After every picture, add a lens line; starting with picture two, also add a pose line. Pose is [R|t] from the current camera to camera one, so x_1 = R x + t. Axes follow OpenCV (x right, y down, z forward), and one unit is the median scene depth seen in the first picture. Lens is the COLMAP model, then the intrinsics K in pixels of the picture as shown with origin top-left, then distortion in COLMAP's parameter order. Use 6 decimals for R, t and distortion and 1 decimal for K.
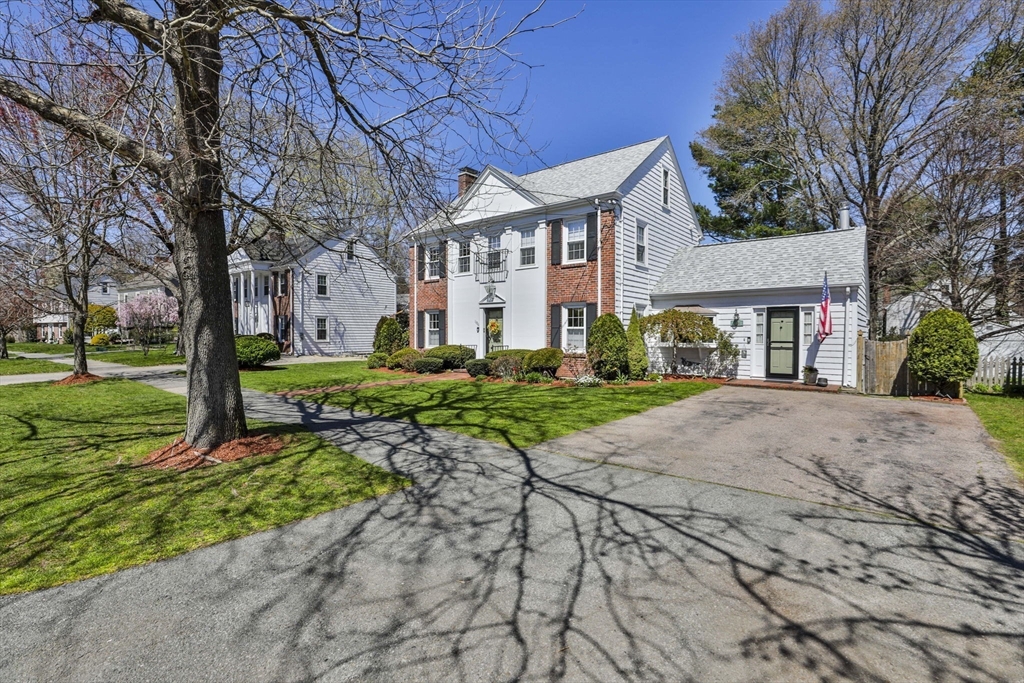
lens RADIAL K [[479.4, 0, 513.0], [0, 479.4, 334.7], [0, 0, 1]] dist [-0.023580, 0.000236]
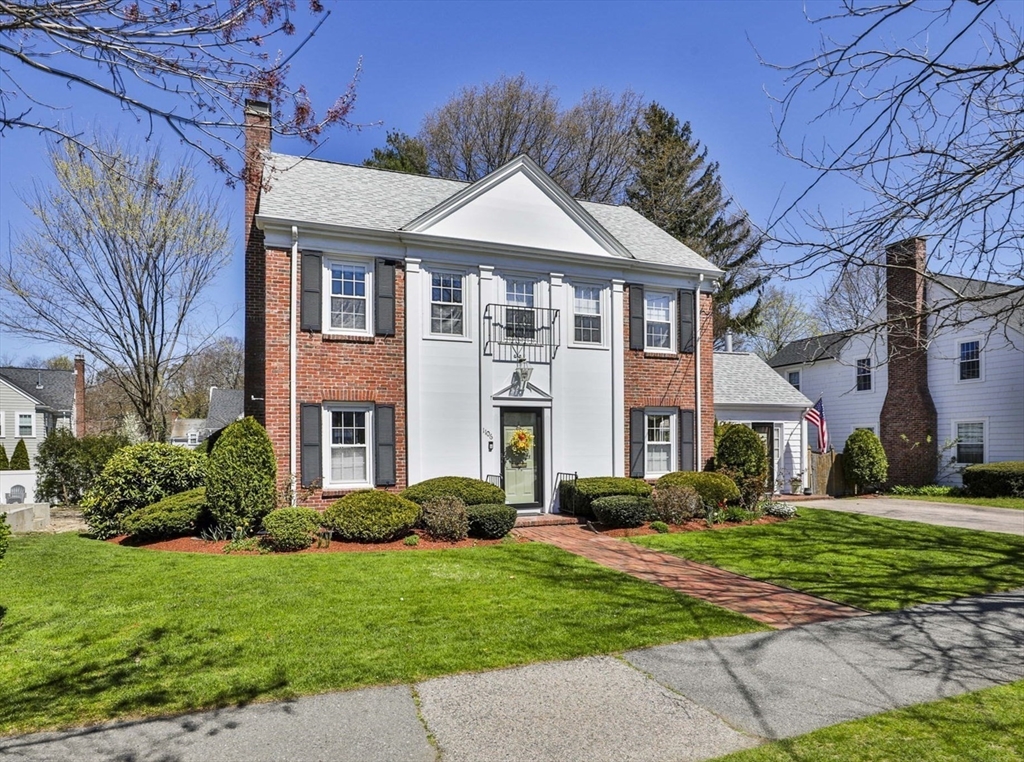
lens RADIAL K [[697.5, 0, 512.0], [0, 697.5, 452.3], [0, 0, 1]] dist [0.000430, 0.000049]
pose [[0.418751, -0.006105, 0.908080, -0.790142], [0.018388, 0.999829, -0.001758, -0.001453], [-0.907915, 0.017434, 0.418792, 0.661356]]
